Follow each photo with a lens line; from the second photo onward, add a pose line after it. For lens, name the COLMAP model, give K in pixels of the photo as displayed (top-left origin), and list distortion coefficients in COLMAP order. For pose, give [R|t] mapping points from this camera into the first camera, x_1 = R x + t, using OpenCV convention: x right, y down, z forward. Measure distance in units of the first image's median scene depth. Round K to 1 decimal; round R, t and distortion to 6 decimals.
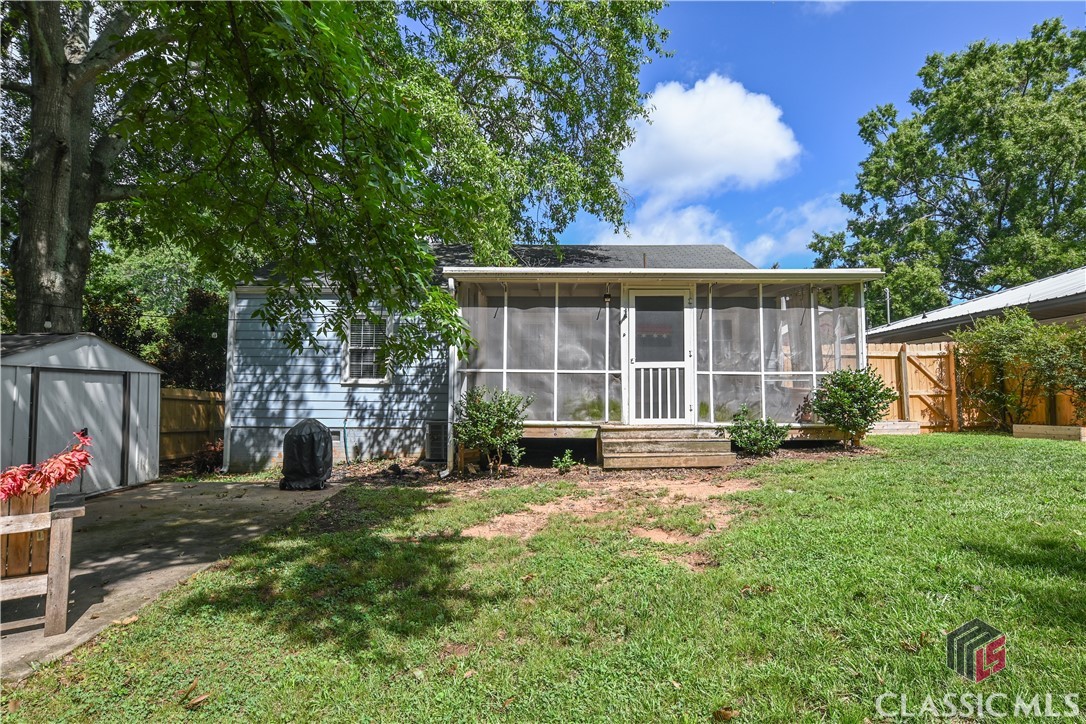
lens RADIAL K [[570.9, 0, 543.3], [0, 570.9, 367.3], [0, 0, 1]] dist [0.011548, -0.003001]
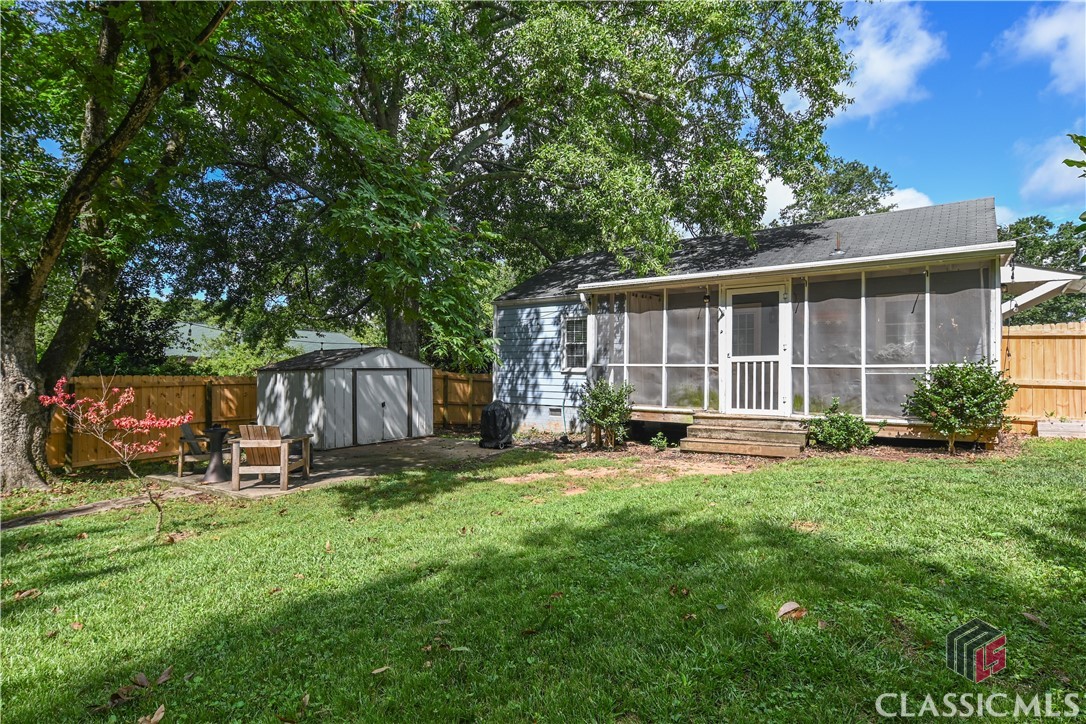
lens RADIAL K [[570.9, 0, 528.7], [0, 570.9, 369.1], [0, 0, 1]] dist [0.011548, -0.003001]
pose [[0.806424, -0.003495, -0.591328, 0.493078], [0.029436, 0.998980, 0.034239, -0.033708], [0.590605, -0.045018, 0.805704, -0.105835]]
